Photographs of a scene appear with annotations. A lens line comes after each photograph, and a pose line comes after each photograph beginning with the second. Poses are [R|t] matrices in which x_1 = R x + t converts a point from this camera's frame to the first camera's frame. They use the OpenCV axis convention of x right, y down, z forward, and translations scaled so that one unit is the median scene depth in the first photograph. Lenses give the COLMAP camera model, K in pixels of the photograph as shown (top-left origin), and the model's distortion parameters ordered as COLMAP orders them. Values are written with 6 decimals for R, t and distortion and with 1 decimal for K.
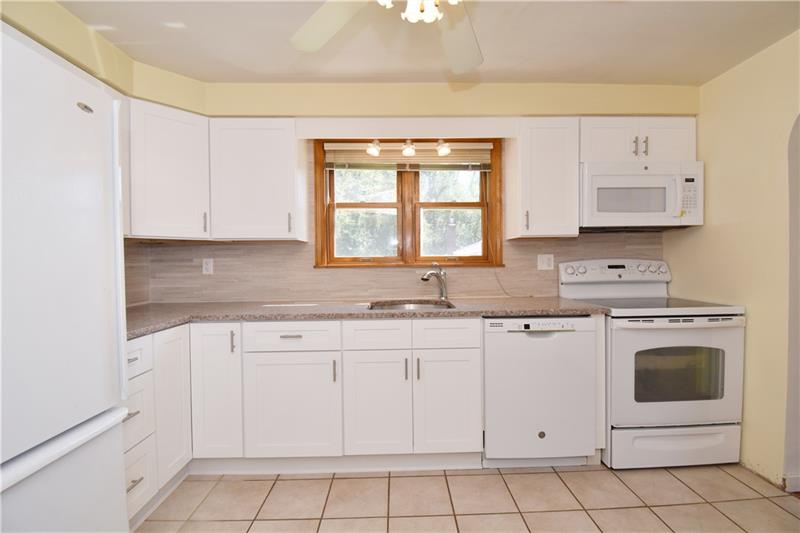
lens RADIAL K [[356.3, 0, 405.4], [0, 356.3, 263.1], [0, 0, 1]] dist [0.023385, -0.028131]
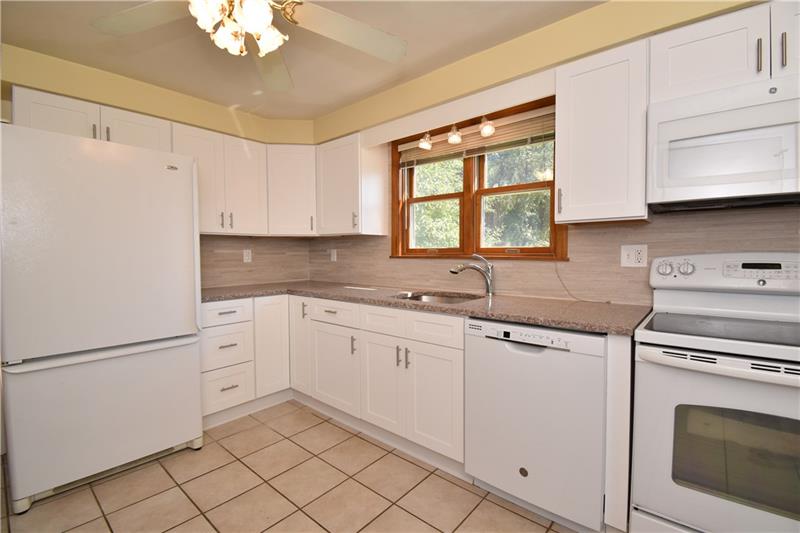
lens RADIAL K [[356.3, 0, 405.4], [0, 356.3, 263.1], [0, 0, 1]] dist [0.023385, -0.028131]
pose [[0.746936, 0.029212, -0.664254, 0.541886], [-0.009527, 0.999402, 0.033238, -0.008268], [0.664828, -0.018498, 0.746768, 0.182660]]
